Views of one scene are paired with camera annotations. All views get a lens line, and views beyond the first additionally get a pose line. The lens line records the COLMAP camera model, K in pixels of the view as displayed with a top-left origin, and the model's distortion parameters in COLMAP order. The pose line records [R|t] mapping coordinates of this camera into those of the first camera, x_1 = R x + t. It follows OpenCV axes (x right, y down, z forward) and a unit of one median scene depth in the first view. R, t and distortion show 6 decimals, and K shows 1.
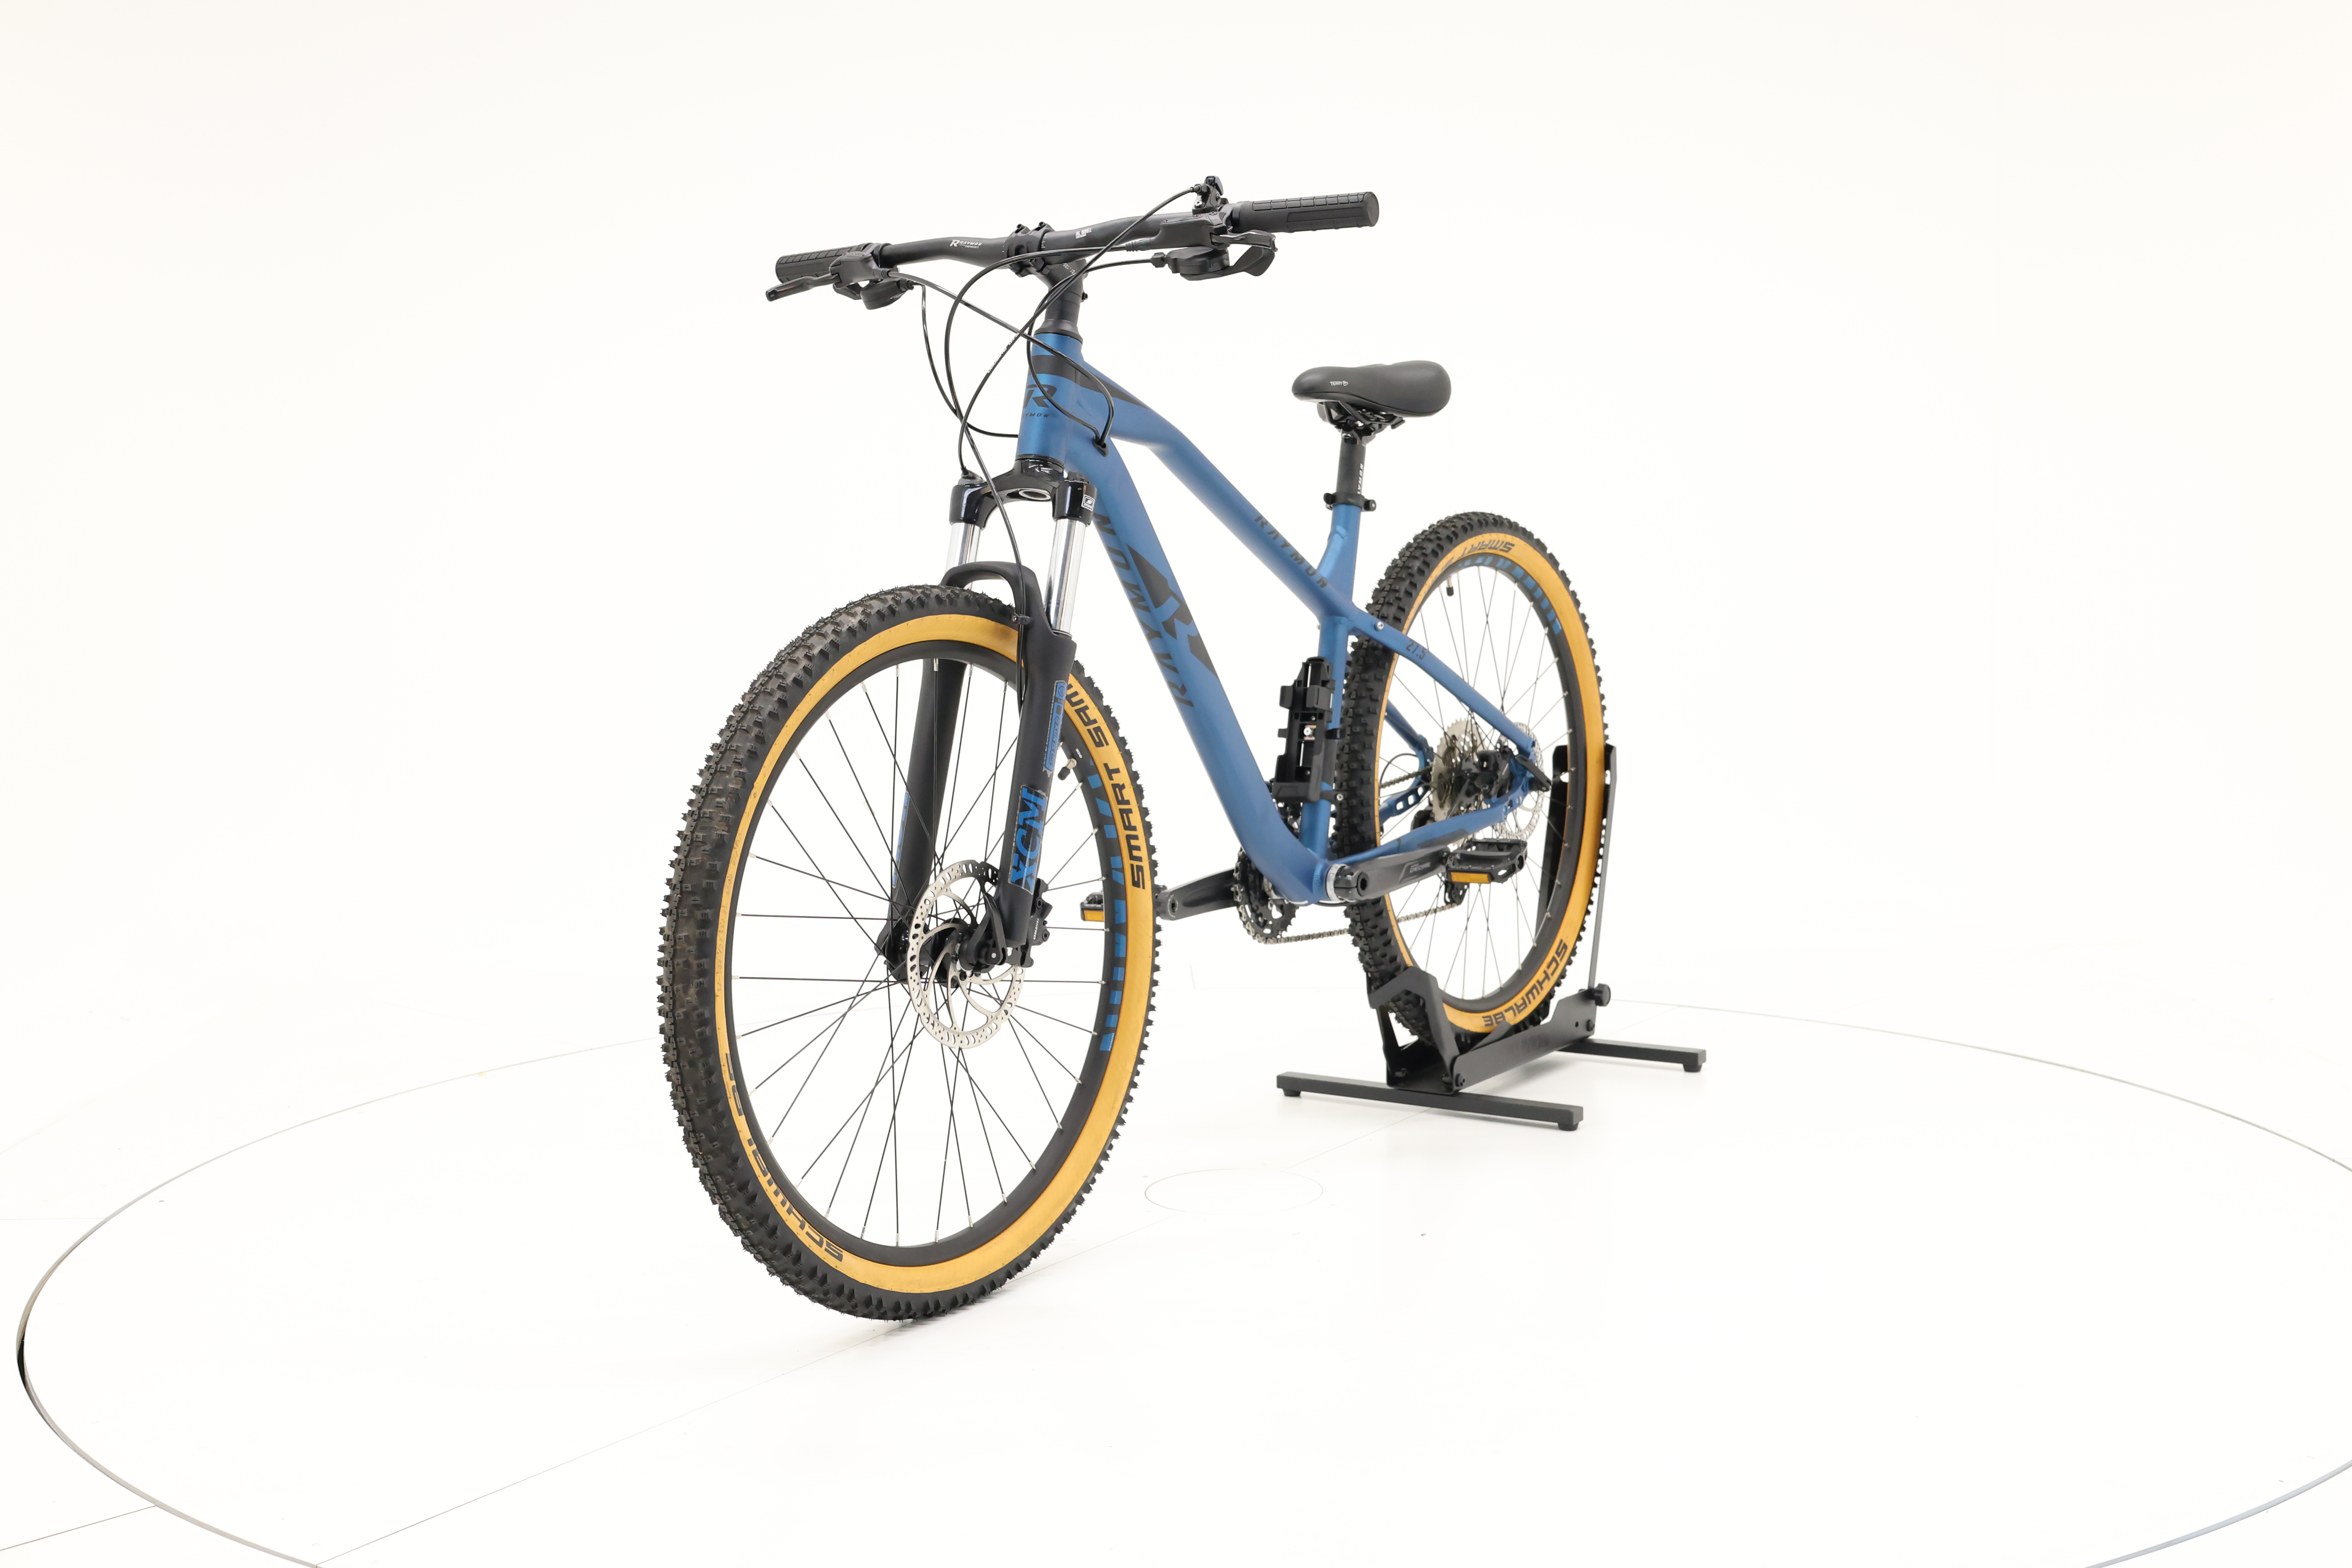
lens RADIAL K [[2651.7, 0, 1196.4], [0, 2651.7, 795.9], [0, 0, 1]] dist [-0.008502, 0.000000]
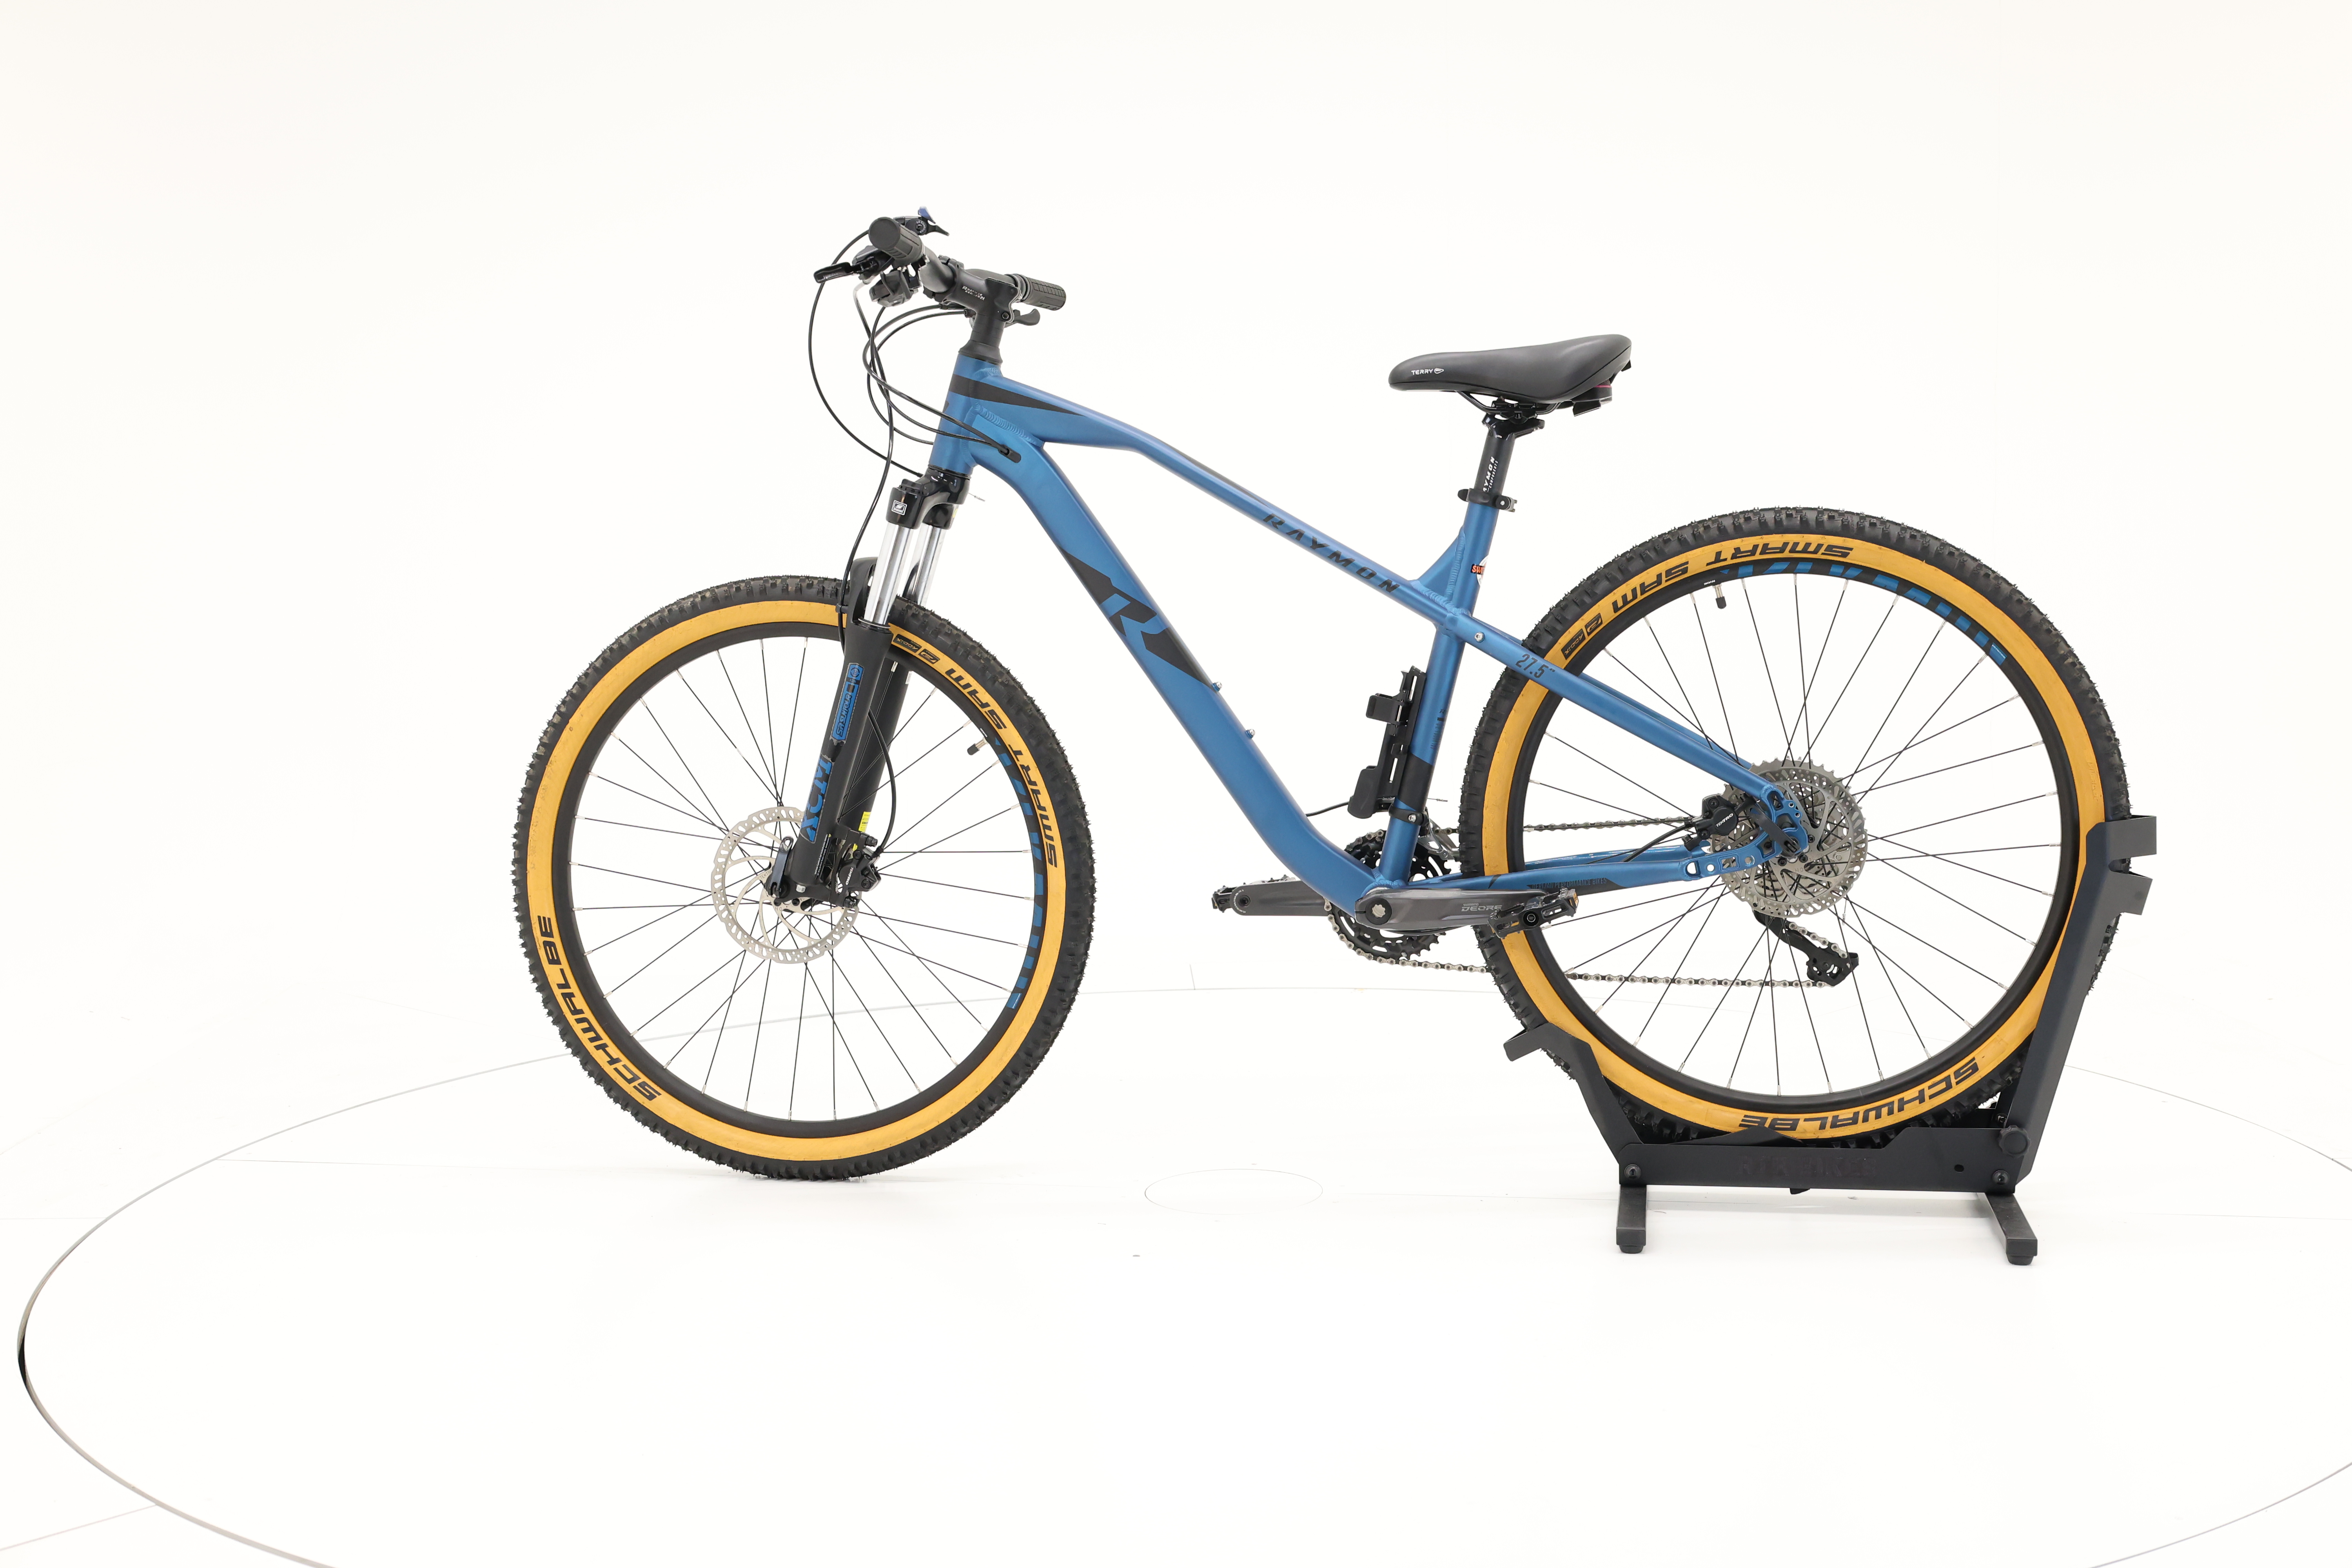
lens RADIAL K [[2651.7, 0, 1184.5], [0, 2651.7, 780.6], [0, 0, 1]] dist [-0.008502, 0.000000]
pose [[0.392535, 0.103284, -0.913919, 0.978699], [-0.087718, 0.993349, 0.074586, -0.084107], [0.915544, 0.050889, 0.398985, 0.623408]]
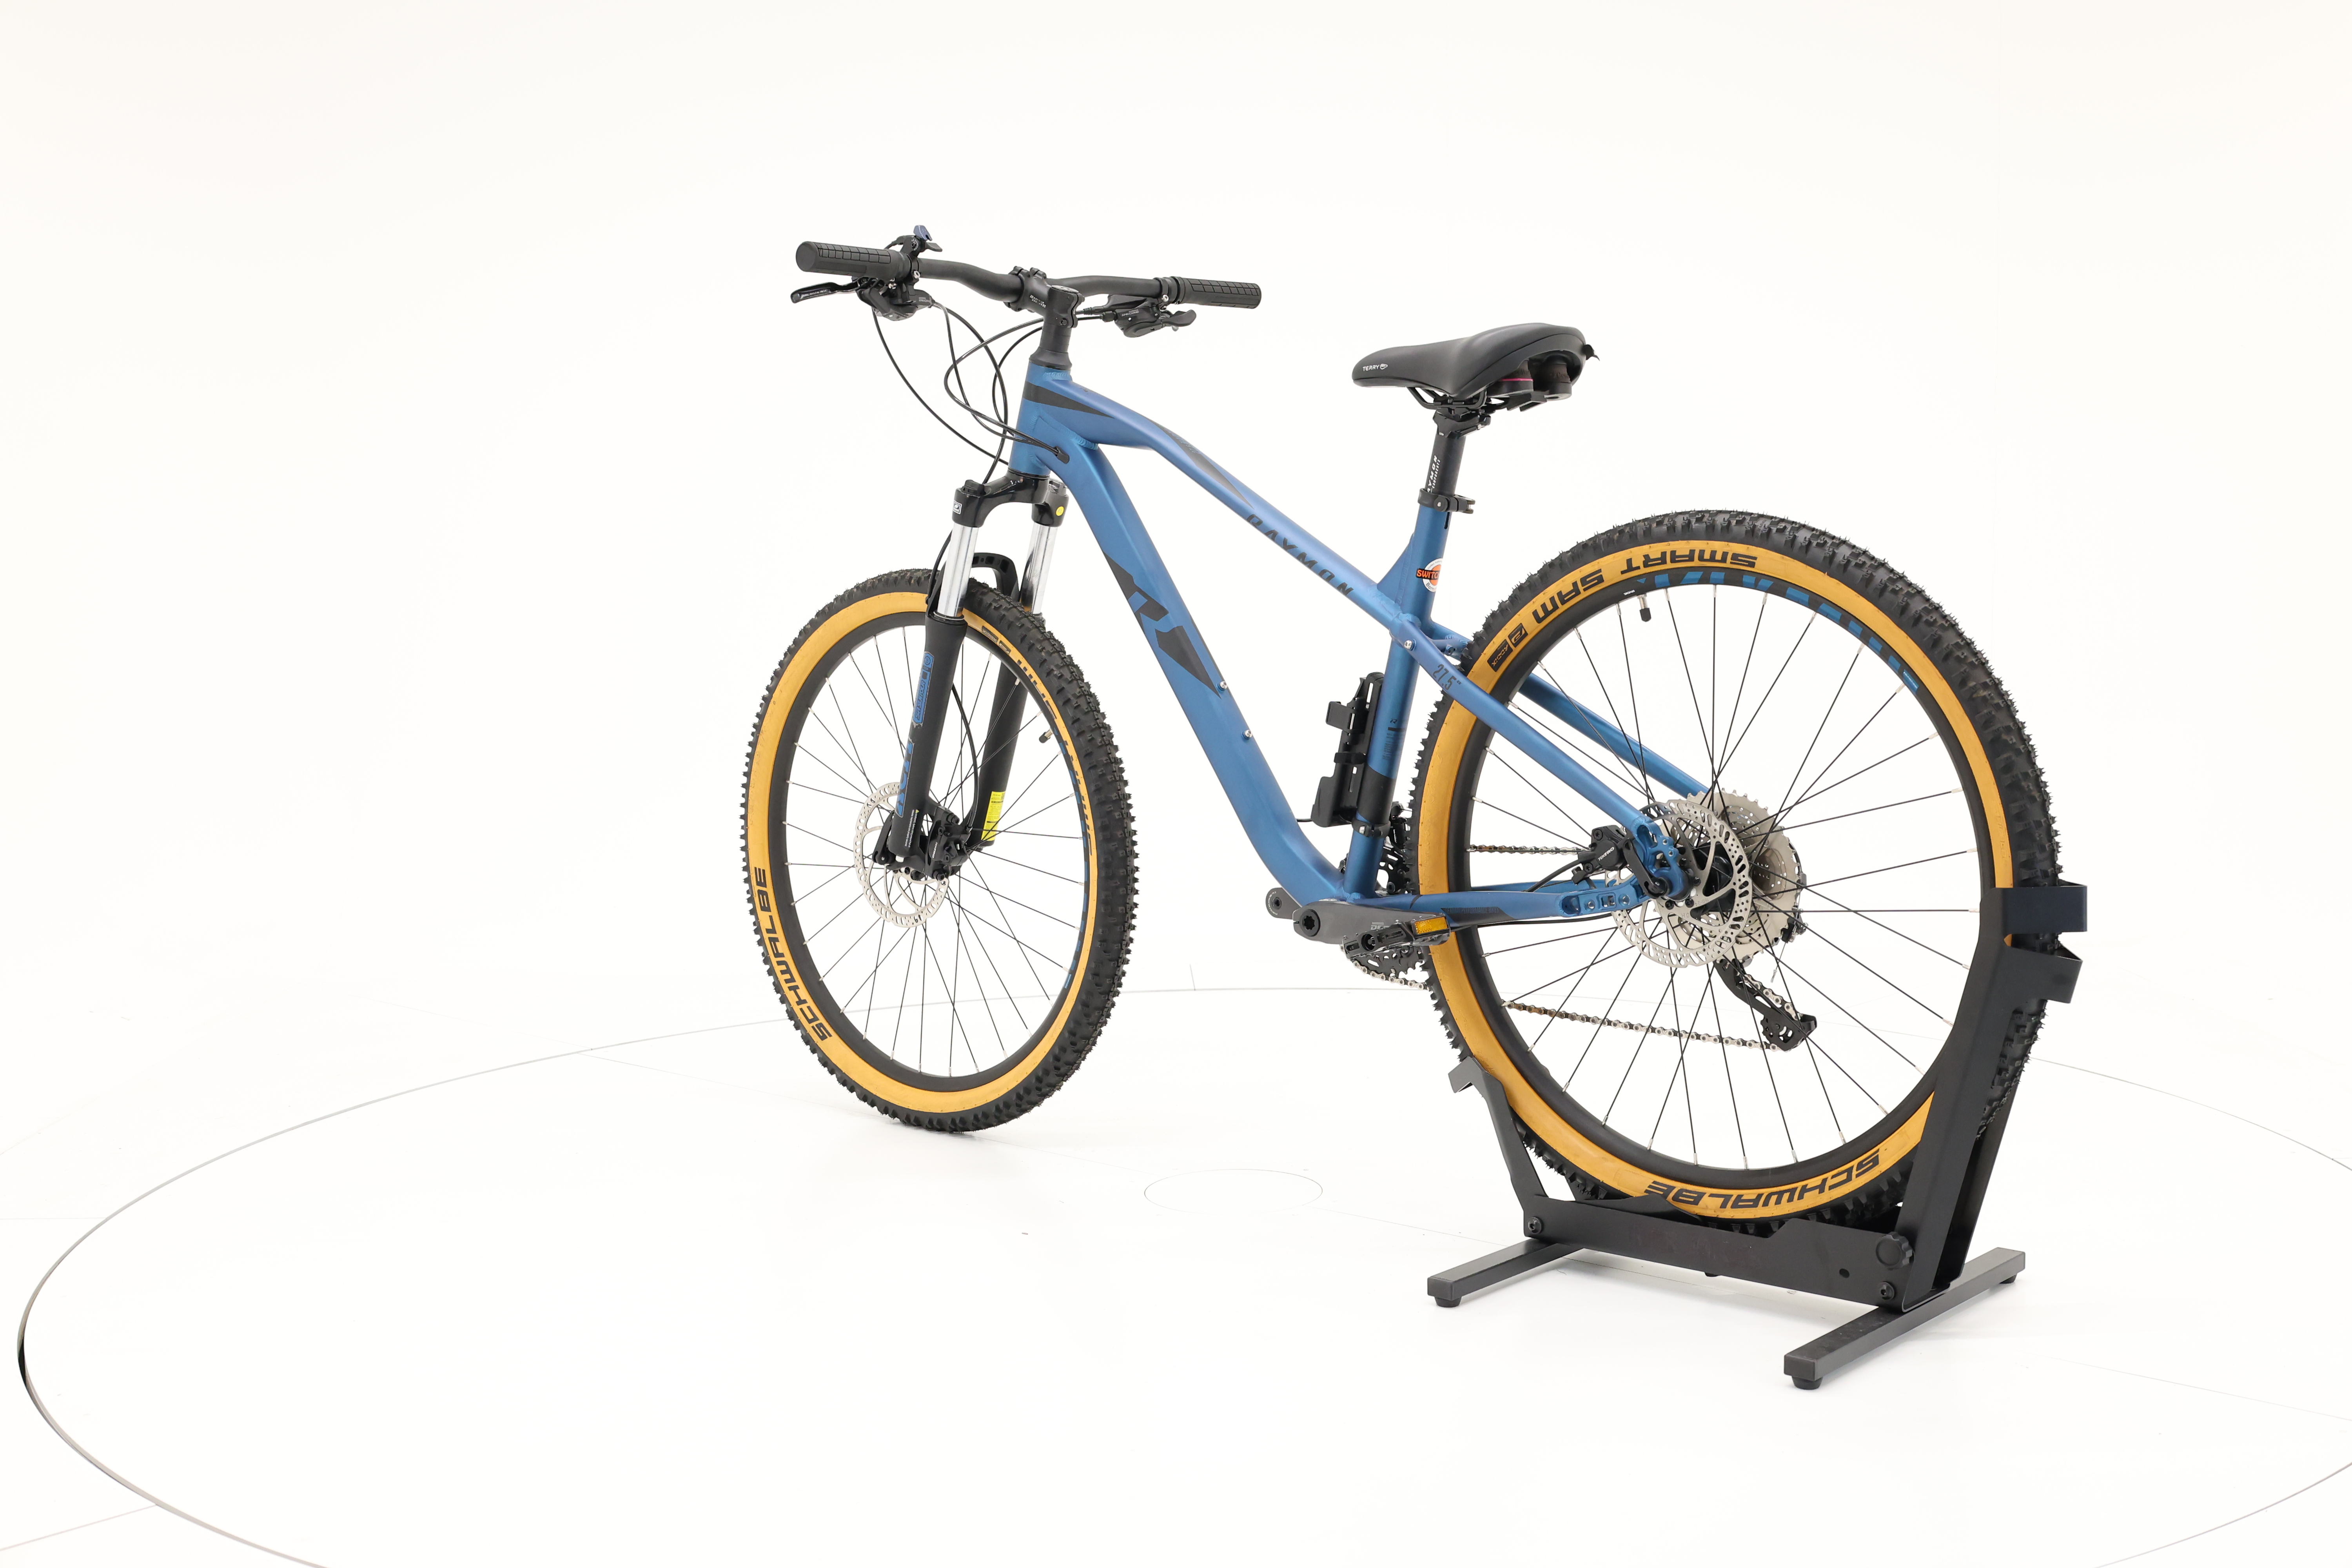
lens RADIAL K [[2651.7, 0, 1175.0], [0, 2651.7, 779.9], [0, 0, 1]] dist [-0.008502, 0.000000]
pose [[-0.148569, 0.122559, -0.981278, 1.059877], [-0.083672, 0.987174, 0.135964, -0.149605], [0.985356, 0.102305, -0.136408, 1.188806]]
